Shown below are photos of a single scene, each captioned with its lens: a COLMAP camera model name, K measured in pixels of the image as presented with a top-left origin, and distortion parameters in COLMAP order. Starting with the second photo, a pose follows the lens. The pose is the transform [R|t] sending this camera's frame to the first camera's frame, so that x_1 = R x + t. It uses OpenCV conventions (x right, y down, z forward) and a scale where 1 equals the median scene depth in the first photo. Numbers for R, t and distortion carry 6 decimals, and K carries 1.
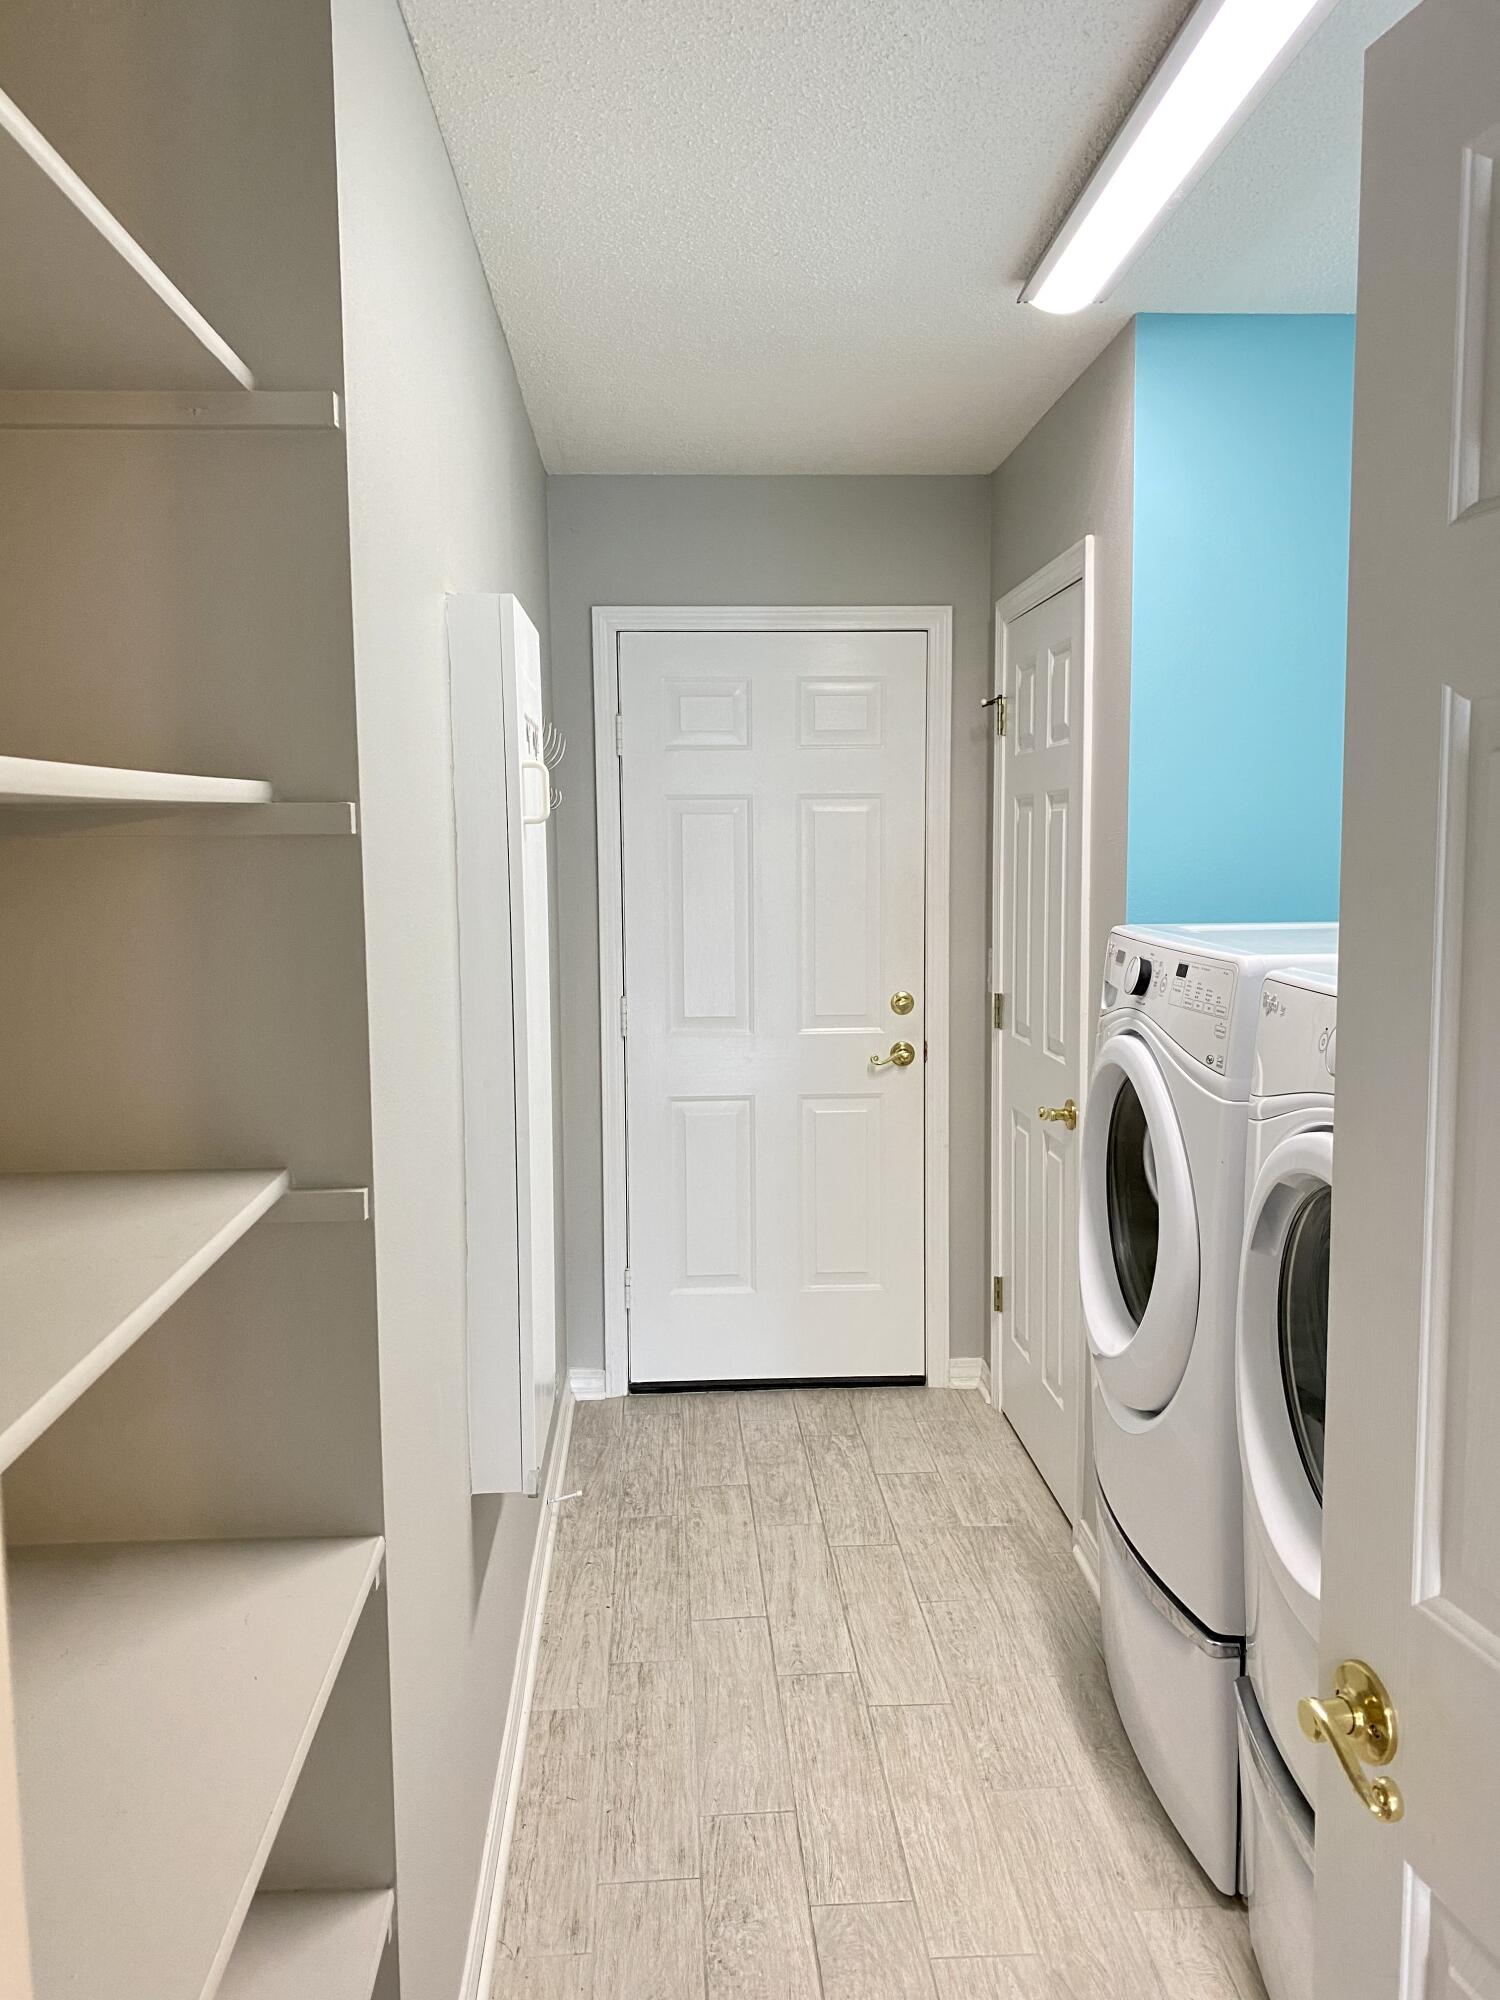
lens RADIAL K [[1526.7, 0, 749.7], [0, 1526.7, 1004.6], [0, 0, 1]] dist [0.044670, -0.043920]
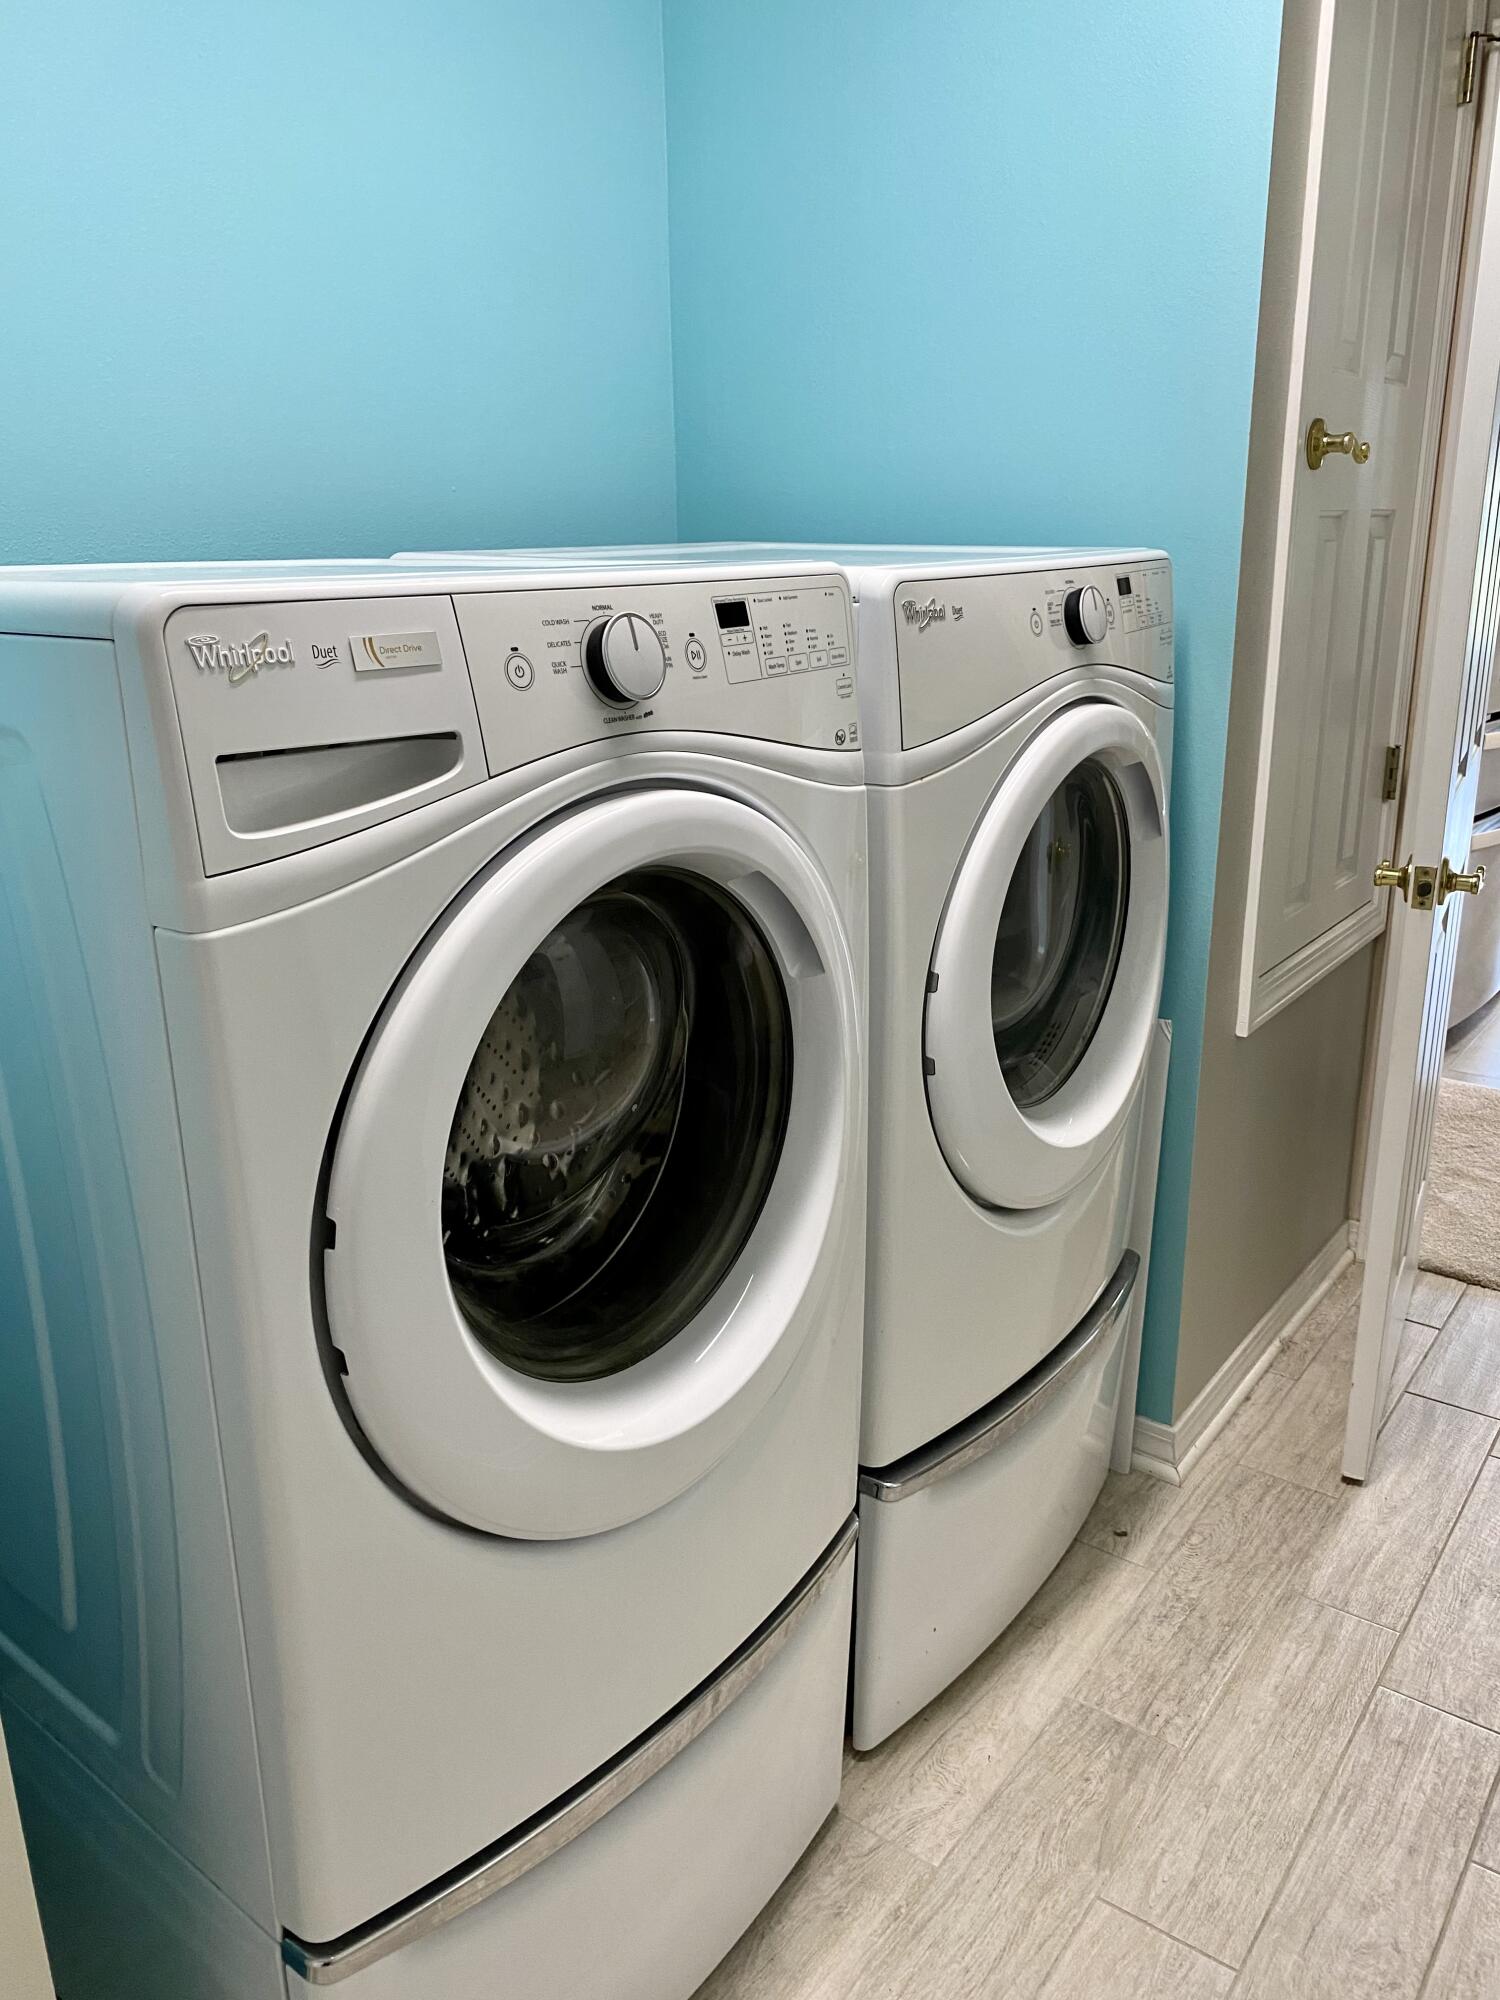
lens RADIAL K [[1526.7, 0, 743.6], [0, 1526.7, 990.8], [0, 0, 1]] dist [0.044670, -0.043920]
pose [[-0.761669, -0.168024, 0.625802, -0.083344], [0.094174, 0.926834, 0.363469, -0.098991], [-0.641087, 0.335777, -0.690117, 1.471006]]
